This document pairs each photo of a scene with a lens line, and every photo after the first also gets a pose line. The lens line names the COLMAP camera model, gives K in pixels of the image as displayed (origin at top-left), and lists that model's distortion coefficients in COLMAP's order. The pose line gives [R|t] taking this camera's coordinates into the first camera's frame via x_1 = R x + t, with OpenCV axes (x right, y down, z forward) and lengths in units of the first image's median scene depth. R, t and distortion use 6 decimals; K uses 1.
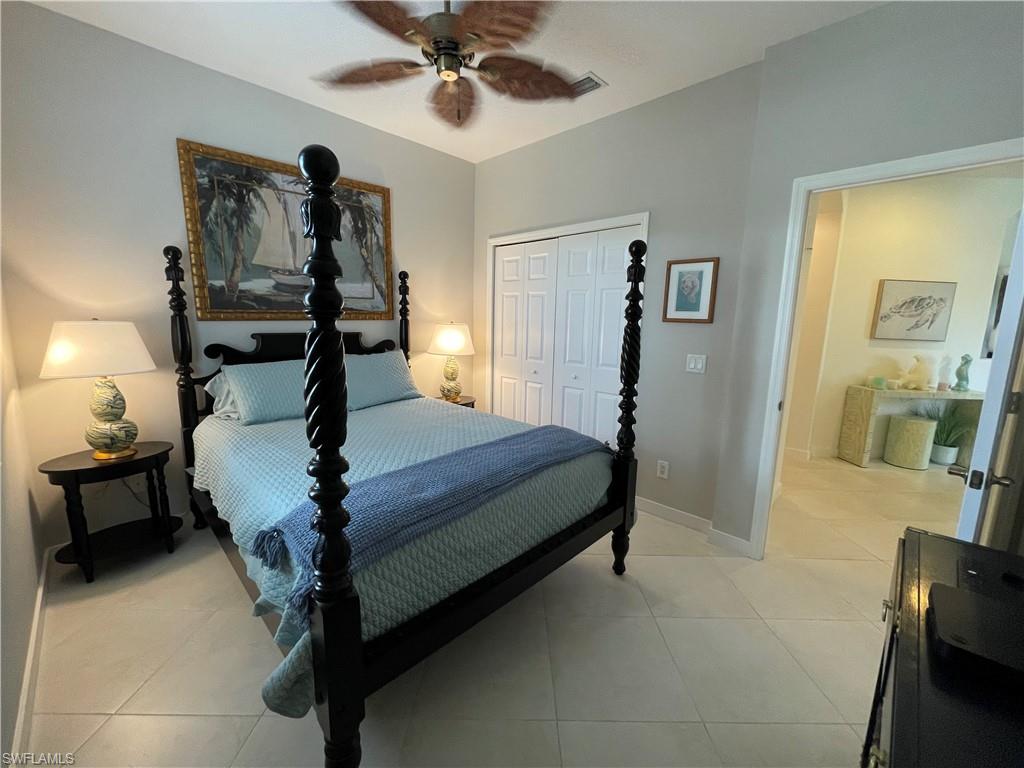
lens RADIAL K [[406.1, 0, 514.3], [0, 406.1, 383.9], [0, 0, 1]] dist [0.001229, -0.000361]
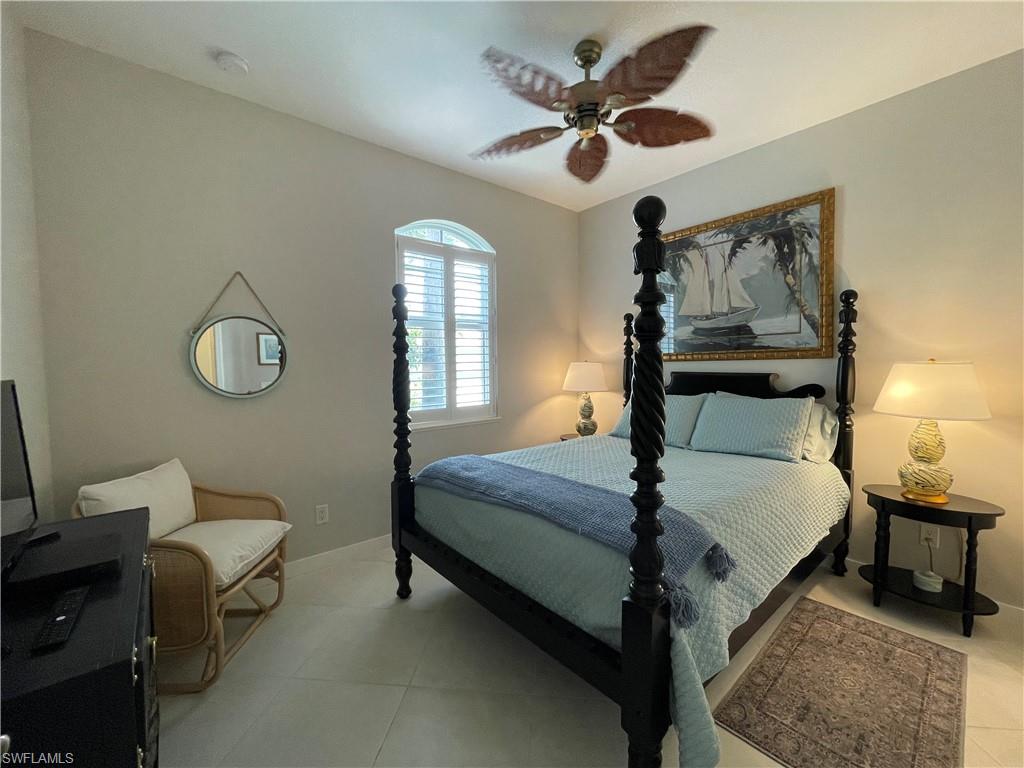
lens RADIAL K [[406.1, 0, 513.9], [0, 406.1, 383.2], [0, 0, 1]] dist [0.001229, -0.000361]
pose [[-0.087352, 0.046229, -0.995104, 0.523234], [-0.146024, 0.987538, 0.058696, -0.076096], [0.985417, 0.150436, -0.079513, 0.528118]]
